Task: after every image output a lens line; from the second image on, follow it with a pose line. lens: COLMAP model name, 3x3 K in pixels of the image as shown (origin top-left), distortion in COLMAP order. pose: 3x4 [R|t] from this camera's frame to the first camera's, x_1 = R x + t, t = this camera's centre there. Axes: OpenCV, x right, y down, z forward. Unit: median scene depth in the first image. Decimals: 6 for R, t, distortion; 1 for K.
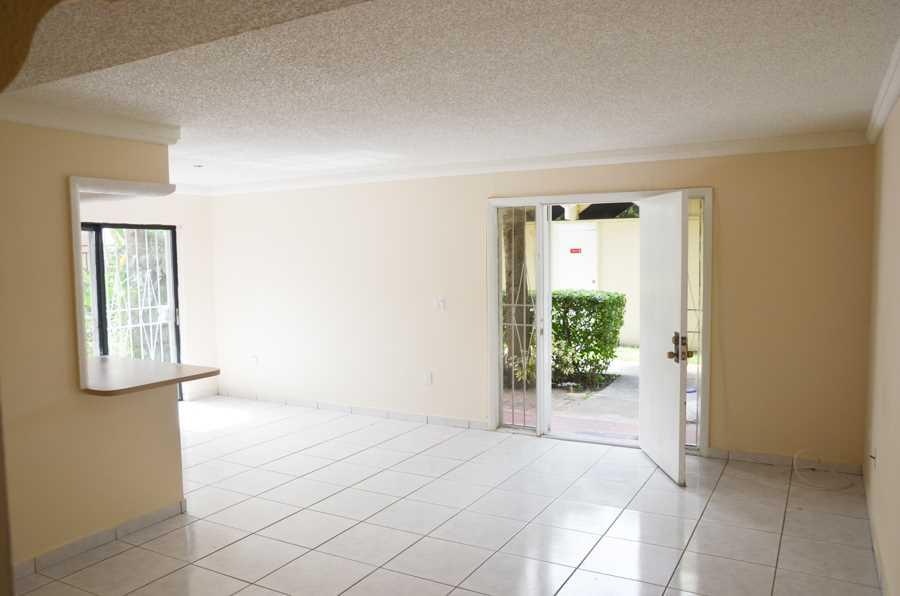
lens RADIAL K [[674.4, 0, 448.7], [0, 674.4, 296.6], [0, 0, 1]] dist [-0.072590, 0.031431]
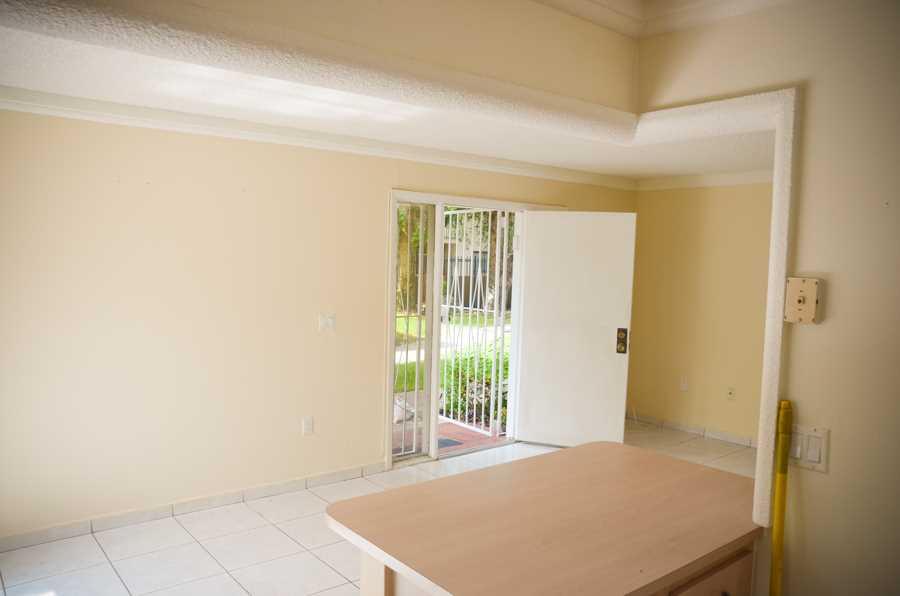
lens RADIAL K [[674.4, 0, 450.0], [0, 674.4, 298.6], [0, 0, 1]] dist [-0.072590, 0.031431]
pose [[0.359896, -0.039087, 0.932173, -0.681271], [0.028936, 0.999109, 0.030722, -0.035398], [-0.932544, 0.015916, 0.360707, 0.637080]]
